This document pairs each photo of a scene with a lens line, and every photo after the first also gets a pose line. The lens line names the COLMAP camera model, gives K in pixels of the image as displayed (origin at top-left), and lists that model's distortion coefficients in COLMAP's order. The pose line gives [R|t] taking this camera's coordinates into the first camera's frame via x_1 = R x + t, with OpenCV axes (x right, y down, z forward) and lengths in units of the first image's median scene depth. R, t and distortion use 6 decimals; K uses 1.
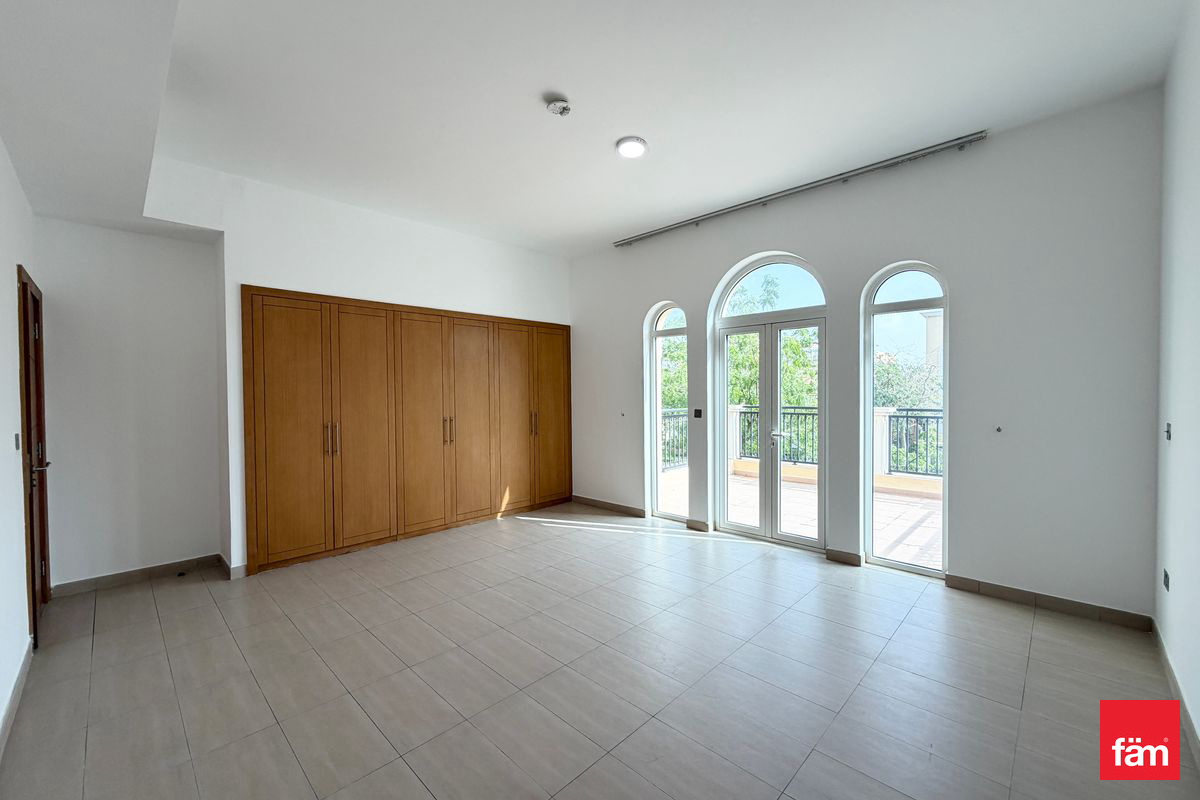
lens RADIAL K [[477.0, 0, 596.6], [0, 477.0, 398.8], [0, 0, 1]] dist [0.002276, 0.000170]
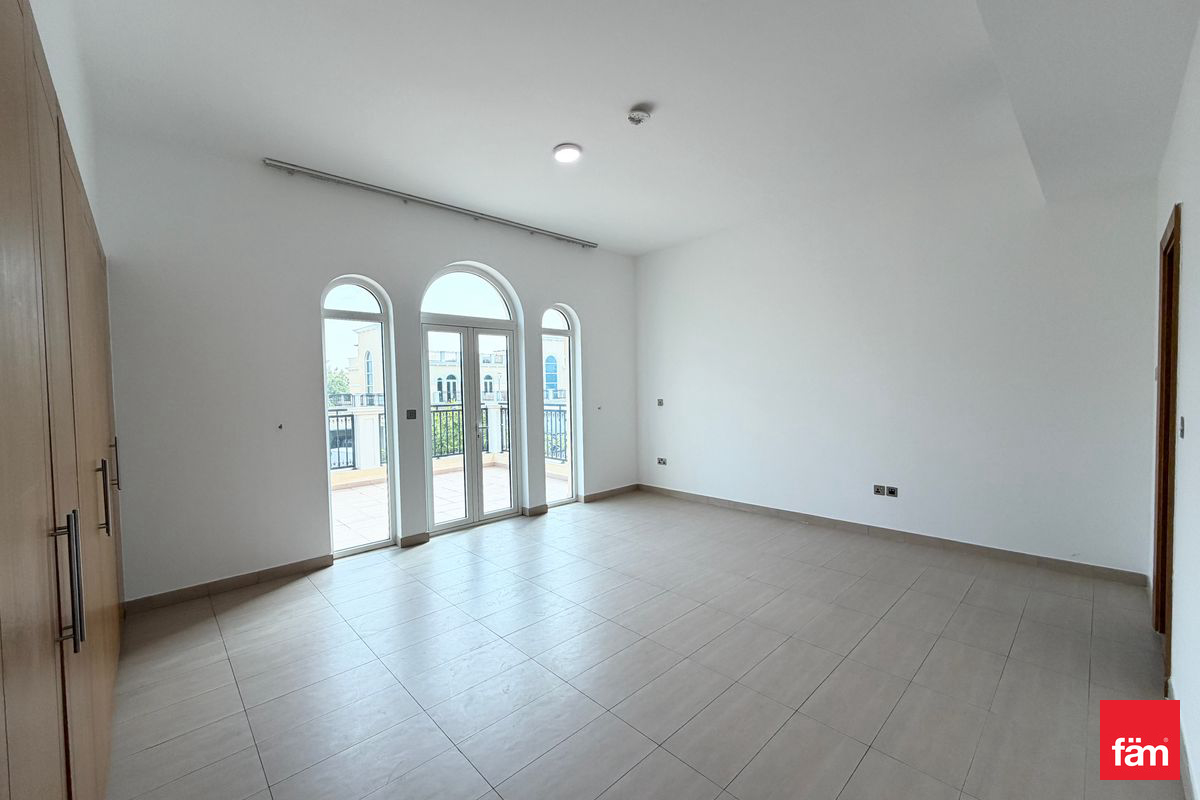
lens RADIAL K [[477.0, 0, 600.8], [0, 477.0, 397.0], [0, 0, 1]] dist [0.002276, 0.000170]
pose [[0.038750, -0.015166, 0.999134, -0.691915], [0.033559, 0.999341, 0.013868, -0.002208], [-0.998685, 0.032993, 0.039233, 0.637789]]
